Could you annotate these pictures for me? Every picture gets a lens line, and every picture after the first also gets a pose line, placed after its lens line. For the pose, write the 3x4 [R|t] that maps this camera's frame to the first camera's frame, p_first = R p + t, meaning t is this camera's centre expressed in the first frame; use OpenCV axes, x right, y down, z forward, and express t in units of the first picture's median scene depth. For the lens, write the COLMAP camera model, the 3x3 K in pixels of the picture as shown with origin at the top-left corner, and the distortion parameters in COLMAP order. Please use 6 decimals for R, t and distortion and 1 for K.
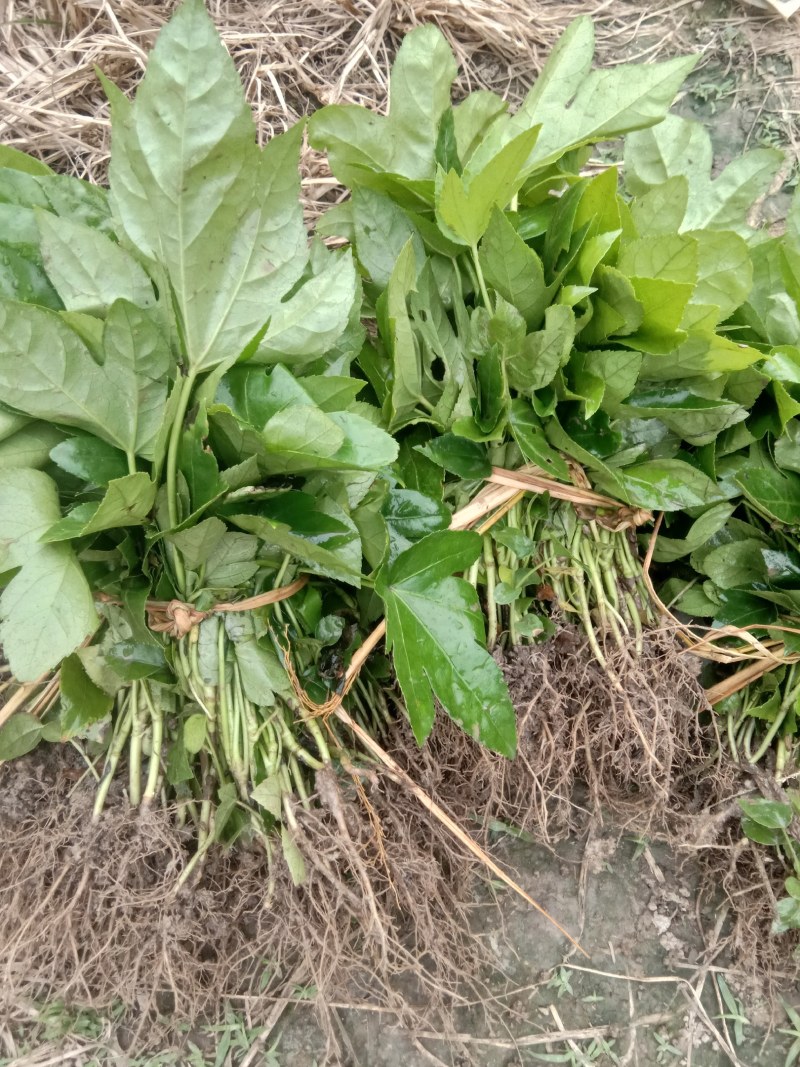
lens RADIAL K [[768.3, 0, 386.5], [0, 768.3, 528.7], [0, 0, 1]] dist [0.054914, -0.074668]
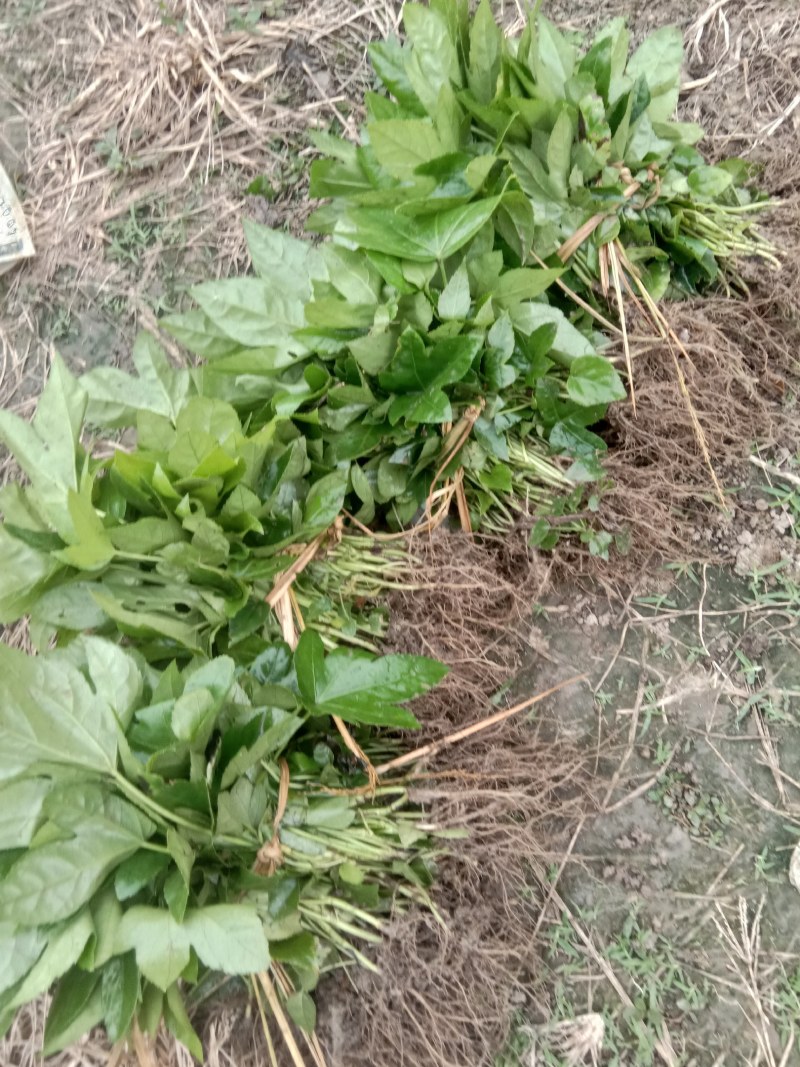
lens RADIAL K [[768.3, 0, 386.5], [0, 768.3, 528.7], [0, 0, 1]] dist [0.054914, -0.074668]
pose [[0.379824, -0.886927, 0.262858, -0.033839], [0.911140, 0.407794, 0.059391, -0.014300], [-0.159868, 0.216943, 0.963005, -0.450566]]
